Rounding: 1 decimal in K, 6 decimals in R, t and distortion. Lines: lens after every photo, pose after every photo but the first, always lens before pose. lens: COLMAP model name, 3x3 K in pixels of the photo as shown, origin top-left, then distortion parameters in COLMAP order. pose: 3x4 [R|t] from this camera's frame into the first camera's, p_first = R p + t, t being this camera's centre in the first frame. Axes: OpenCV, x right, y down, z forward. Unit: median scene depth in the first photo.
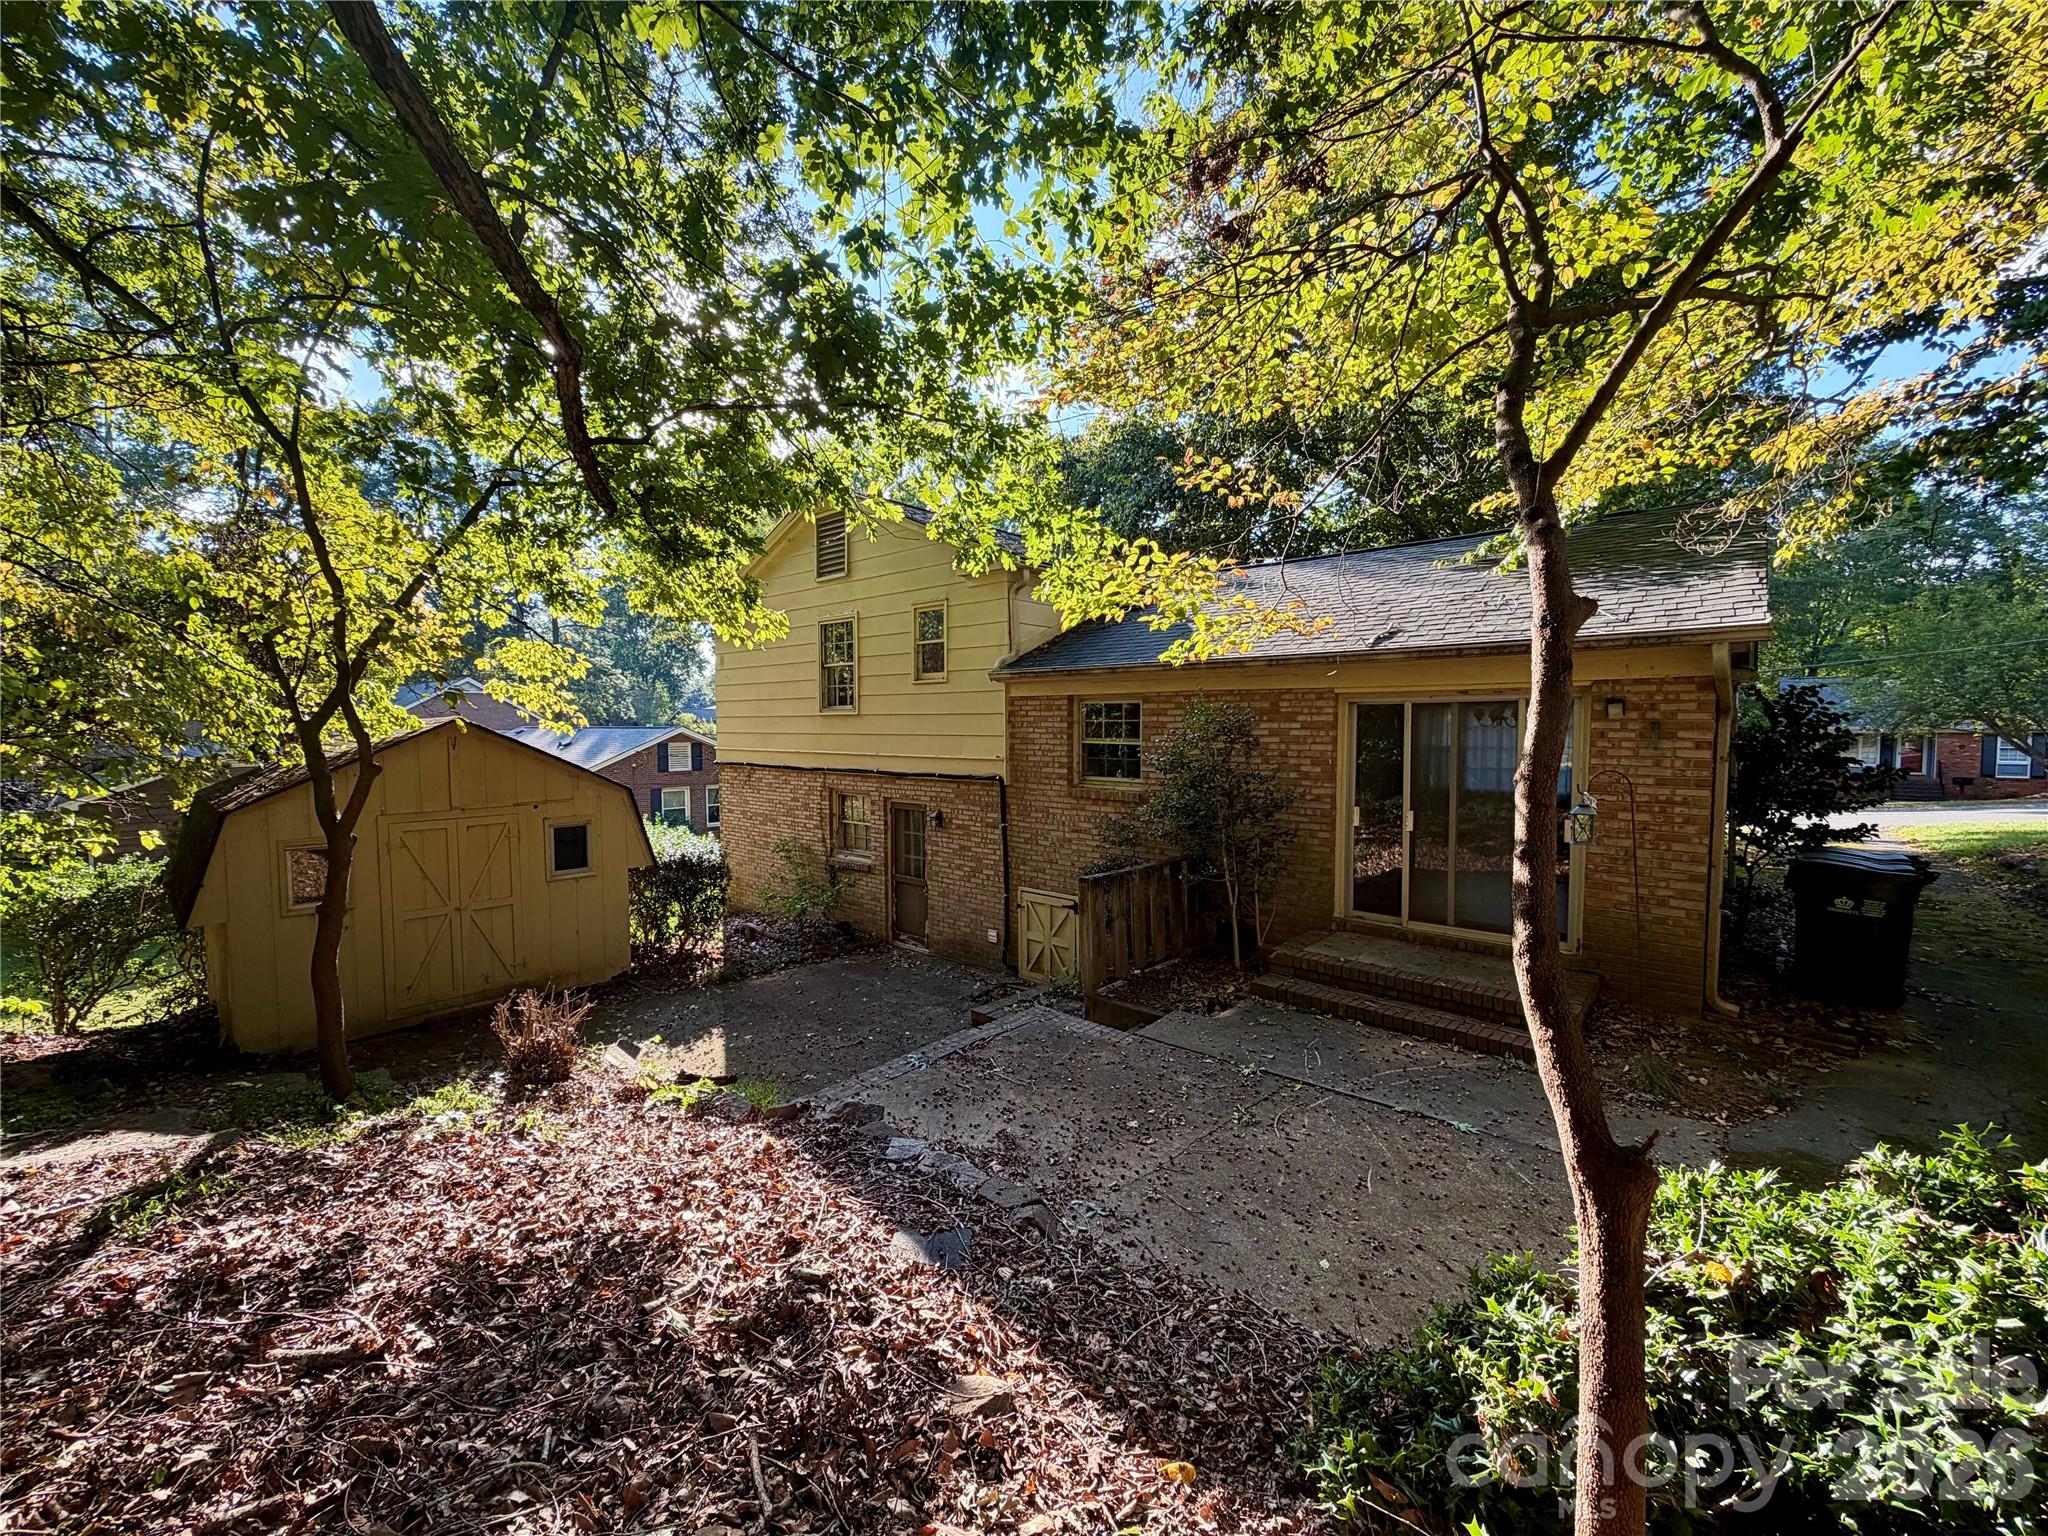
lens RADIAL K [[817.1, 0, 1015.9], [0, 817.1, 763.9], [0, 0, 1]] dist [0.000979, -0.000155]
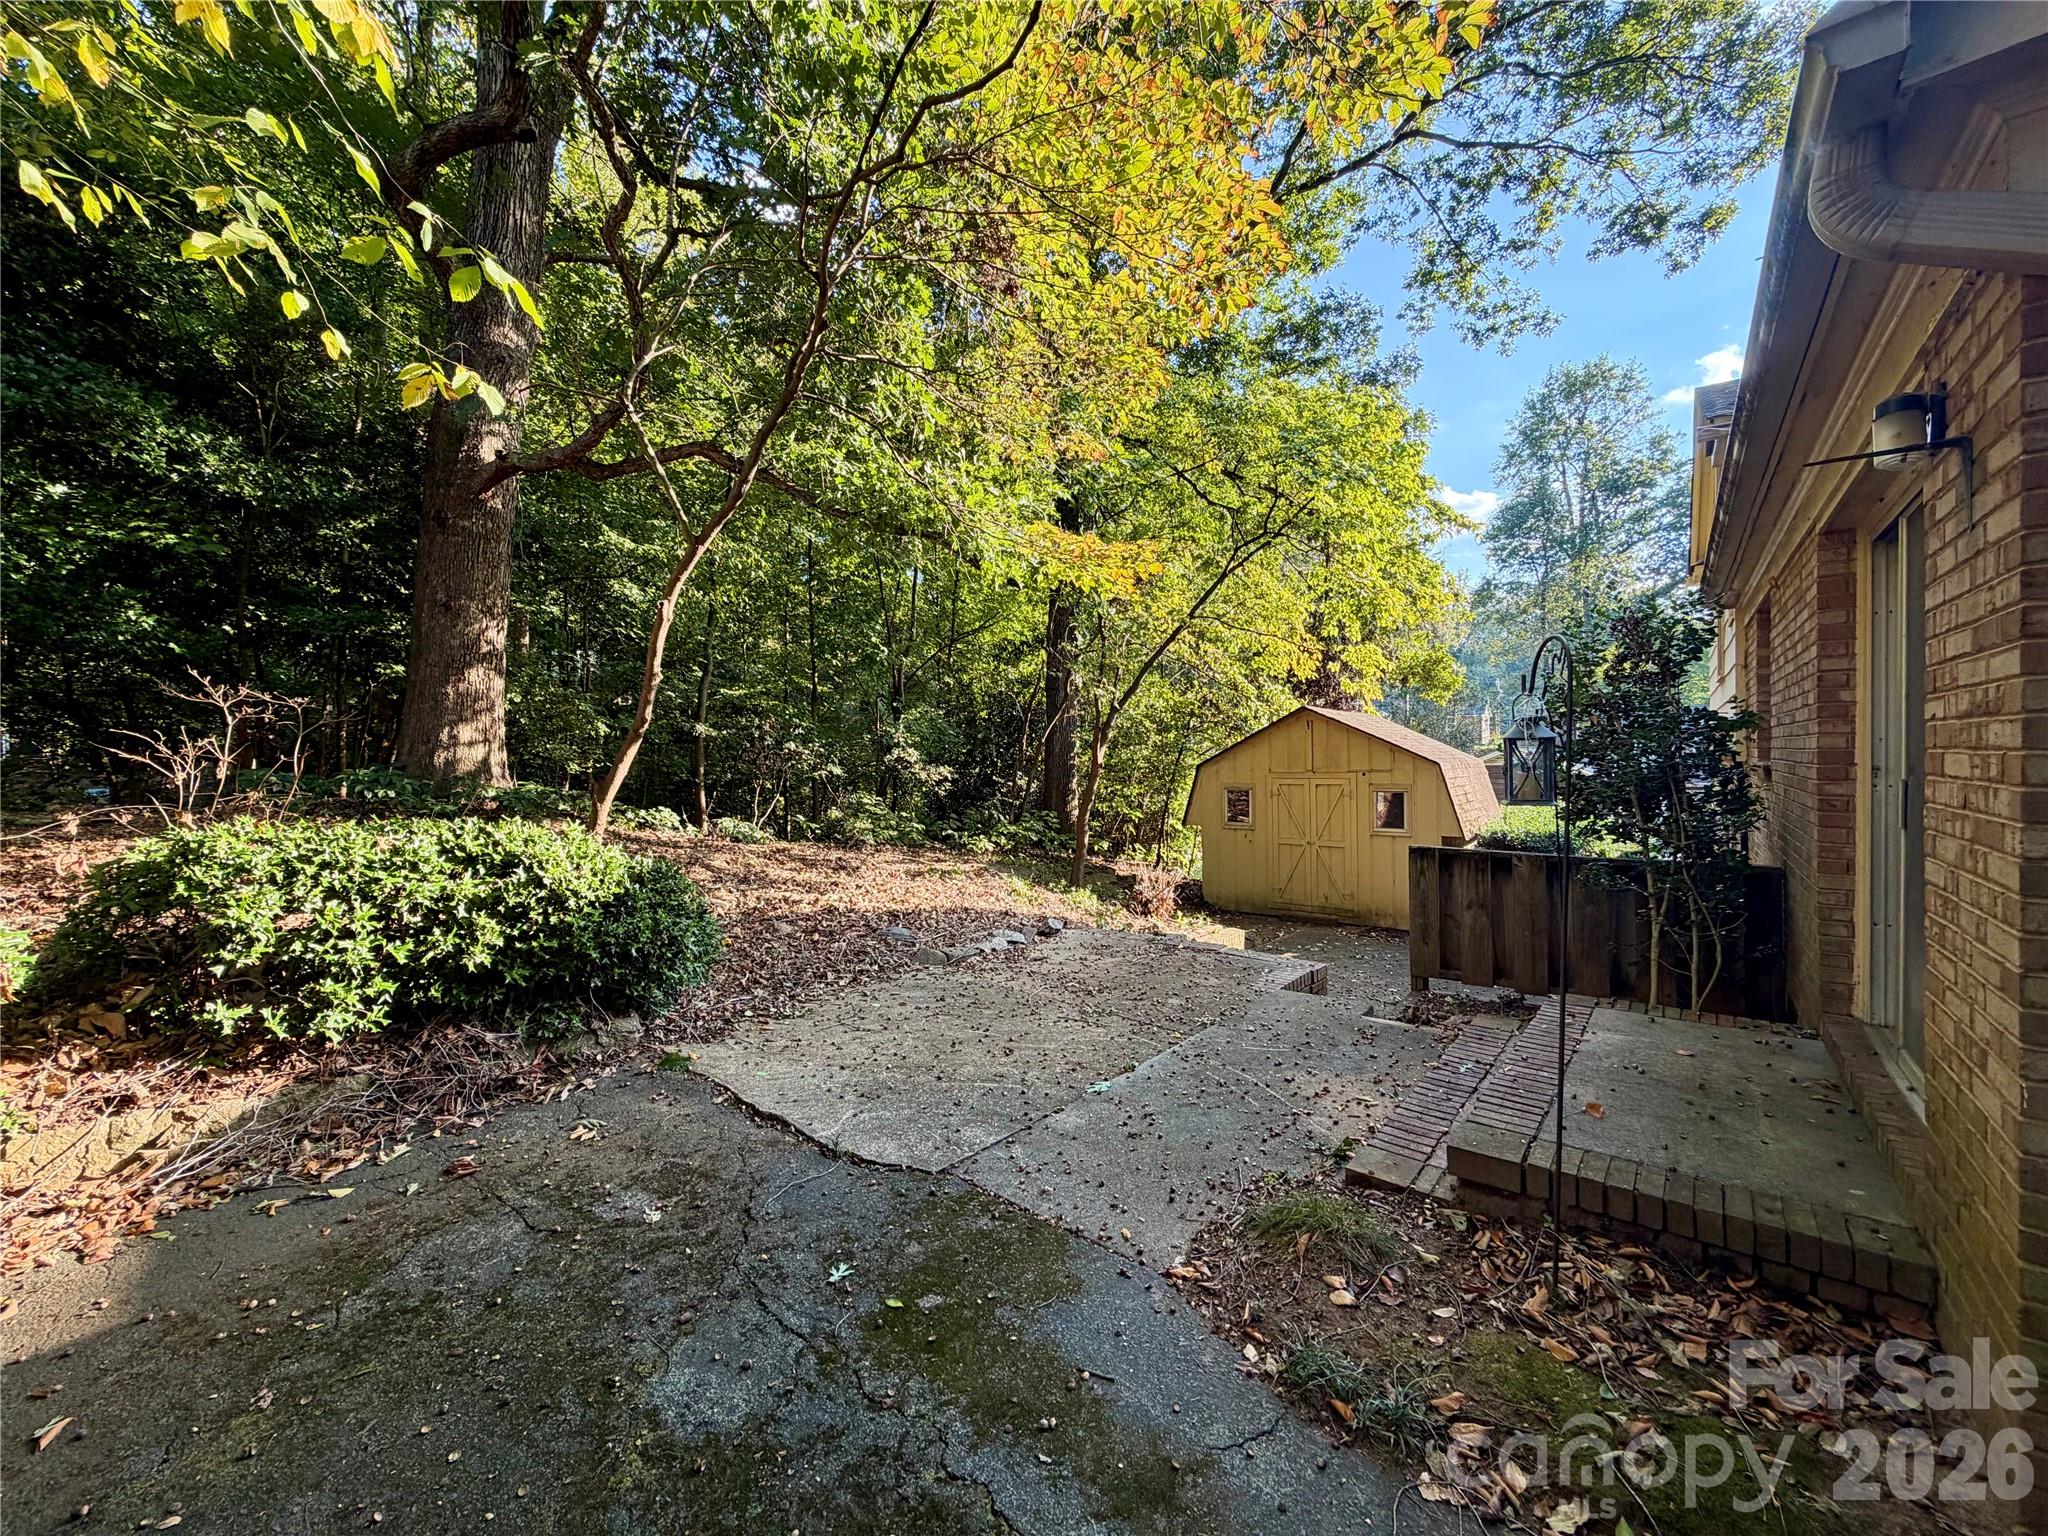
lens RADIAL K [[817.1, 0, 1015.9], [0, 817.1, 763.9], [0, 0, 1]] dist [0.000979, -0.000155]
pose [[0.054505, 0.011029, -0.998453, 0.634530], [-0.040780, 0.999129, 0.008810, 0.044866], [0.997680, 0.040236, 0.054907, 0.377959]]
